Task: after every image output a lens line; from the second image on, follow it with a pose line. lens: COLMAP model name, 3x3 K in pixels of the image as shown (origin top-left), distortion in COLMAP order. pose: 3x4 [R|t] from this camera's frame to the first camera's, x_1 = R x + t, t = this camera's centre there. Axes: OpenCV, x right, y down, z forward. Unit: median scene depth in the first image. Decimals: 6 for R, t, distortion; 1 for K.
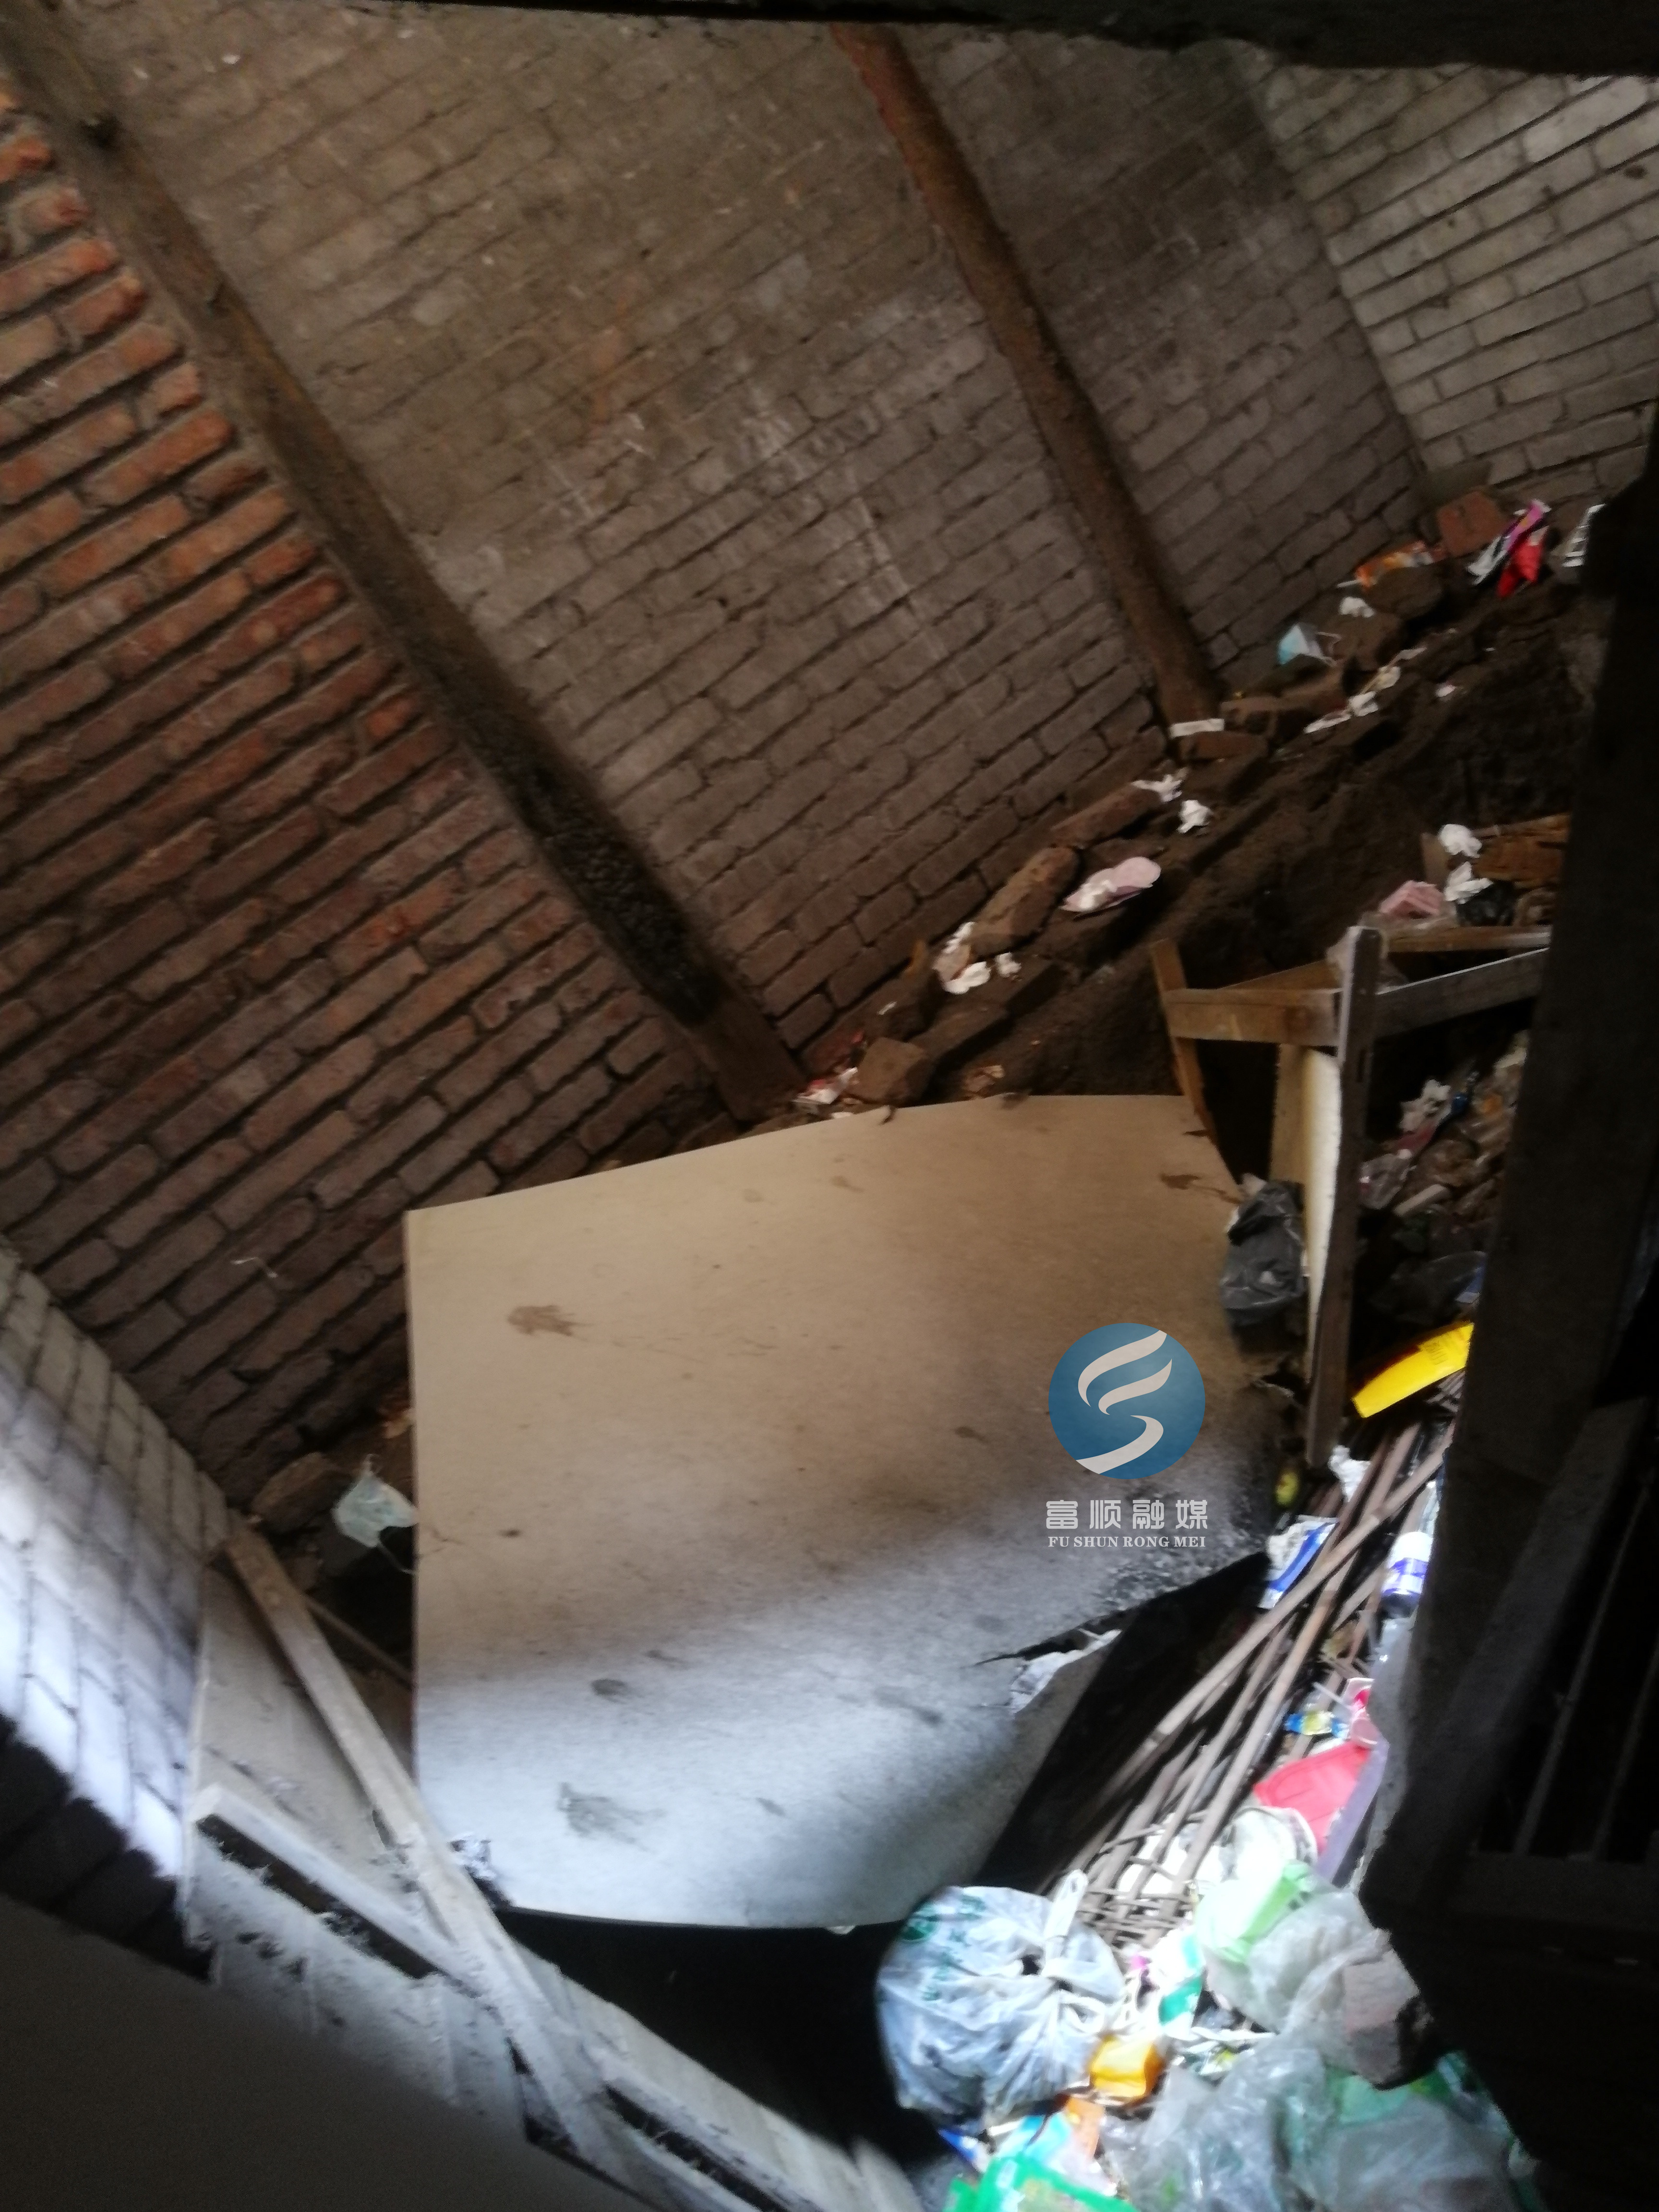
lens RADIAL K [[1771.4, 0, 829.5], [0, 1771.4, 1106.0], [0, 0, 1]] dist [-0.012855, 0.072656]
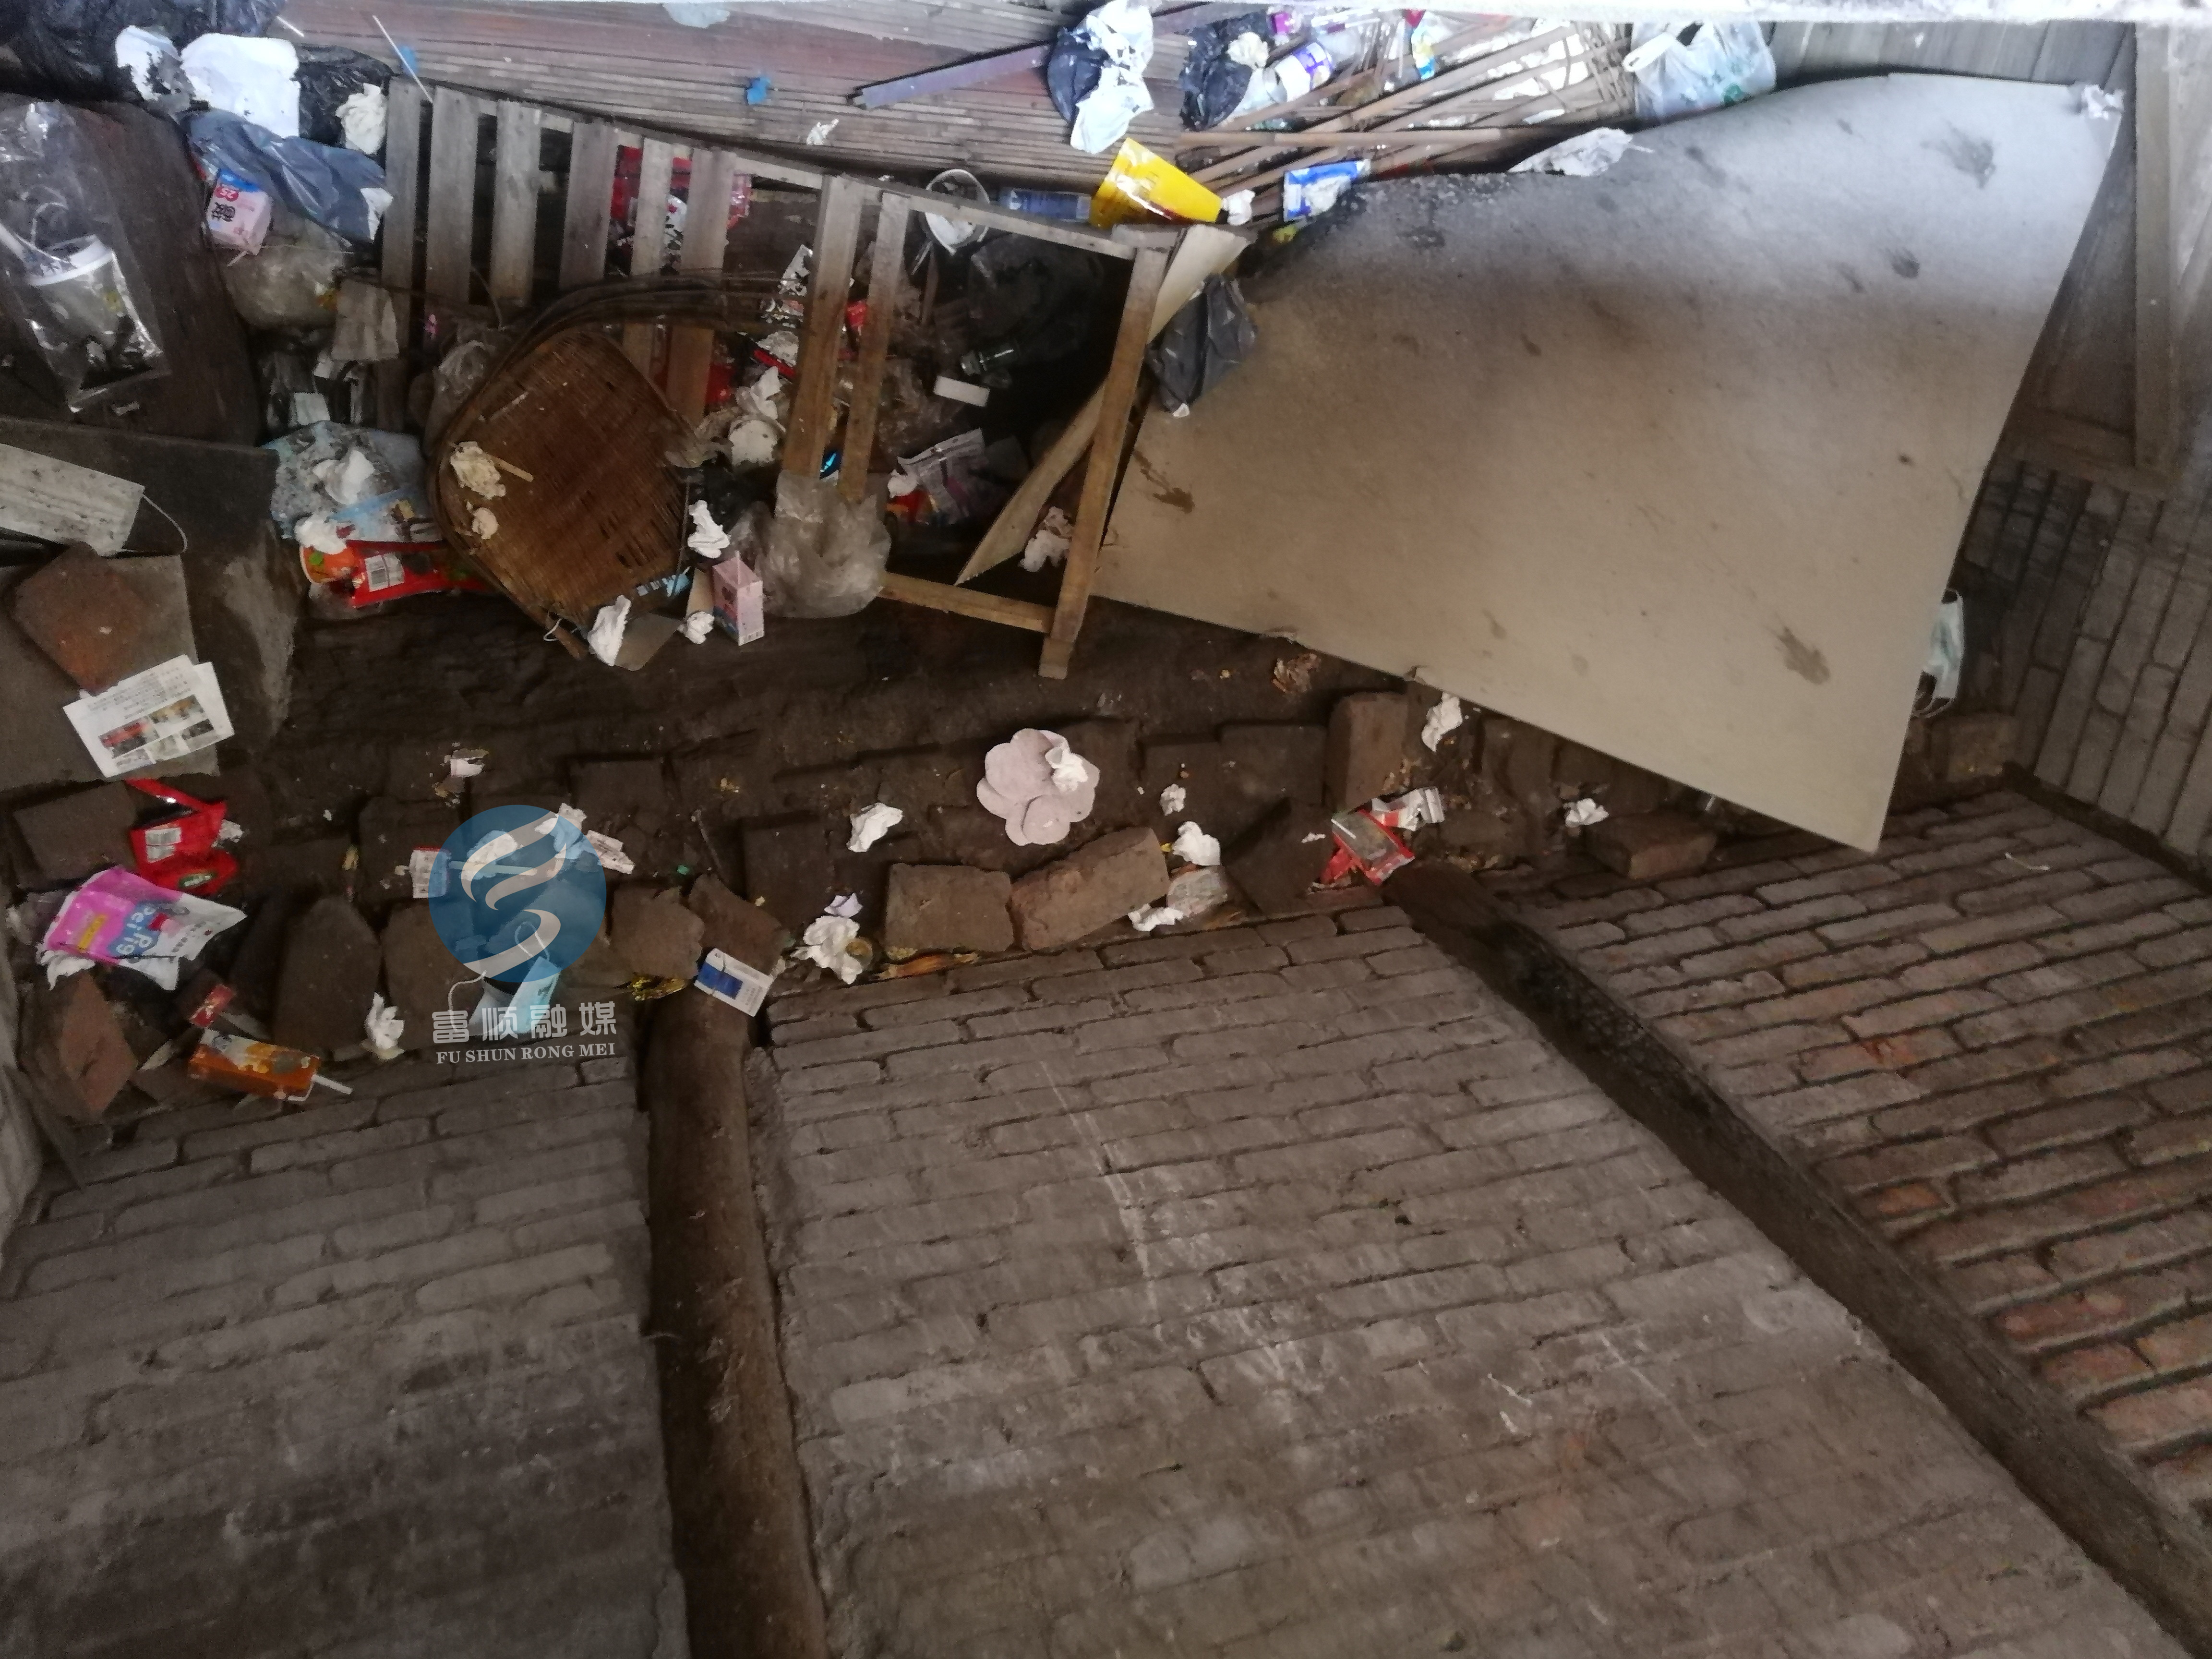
lens RADIAL K [[1771.4, 0, 1106.0], [0, 1771.4, 829.5], [0, 0, 1]] dist [-0.012855, 0.072656]
pose [[-0.863066, -0.501292, 0.061828, 0.078560], [0.322148, -0.452047, 0.831790, -0.901456], [-0.389021, 0.737808, 0.551637, 0.614244]]
